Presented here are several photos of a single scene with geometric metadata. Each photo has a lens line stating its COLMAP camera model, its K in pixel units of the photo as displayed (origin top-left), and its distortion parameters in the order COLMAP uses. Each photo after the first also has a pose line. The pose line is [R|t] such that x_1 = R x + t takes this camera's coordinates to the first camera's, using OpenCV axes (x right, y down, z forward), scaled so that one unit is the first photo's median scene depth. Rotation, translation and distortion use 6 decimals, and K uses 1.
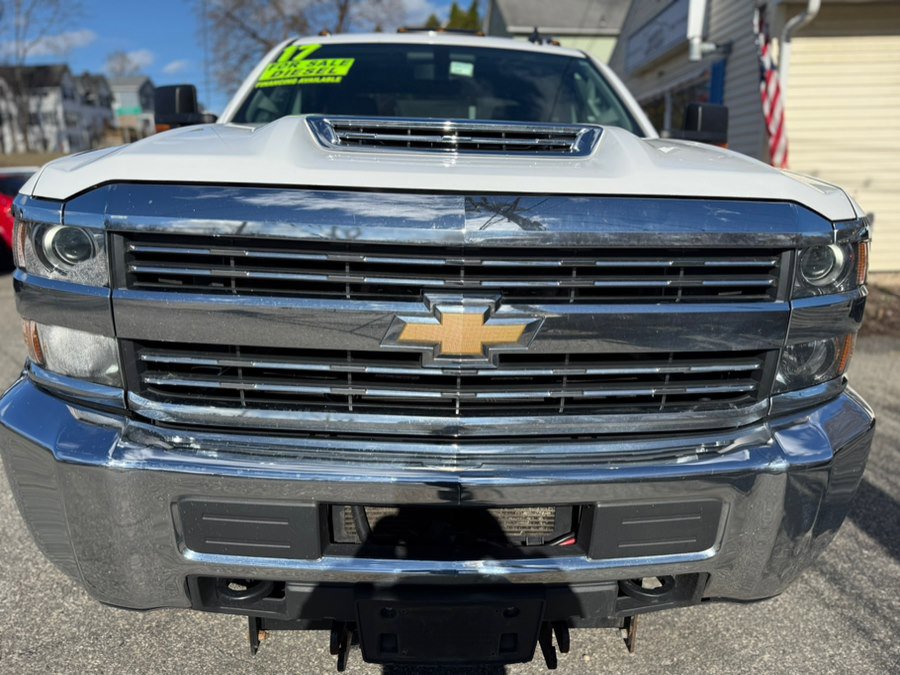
lens RADIAL K [[646.1, 0, 454.8], [0, 646.1, 339.4], [0, 0, 1]] dist [0.012358, -0.009906]
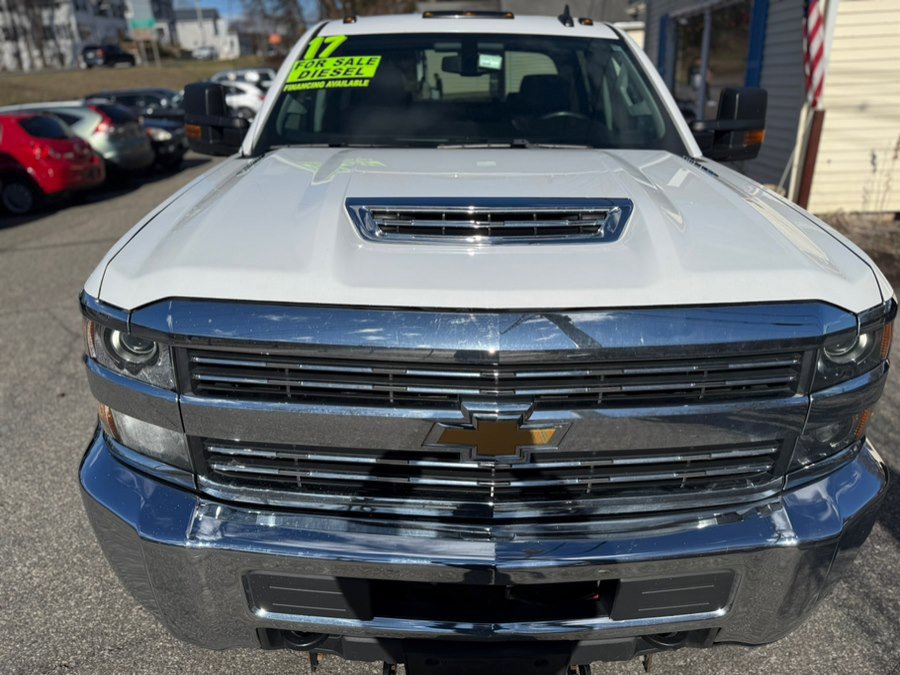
lens RADIAL K [[646.6, 0, 450.0], [0, 646.6, 337.5], [0, 0, 1]] dist [0.005015, -0.001324]
pose [[0.998890, -0.005498, -0.046783, -0.008466], [0.011562, 0.991400, 0.130357, -0.164641], [0.045664, -0.130753, 0.990363, -0.030443]]
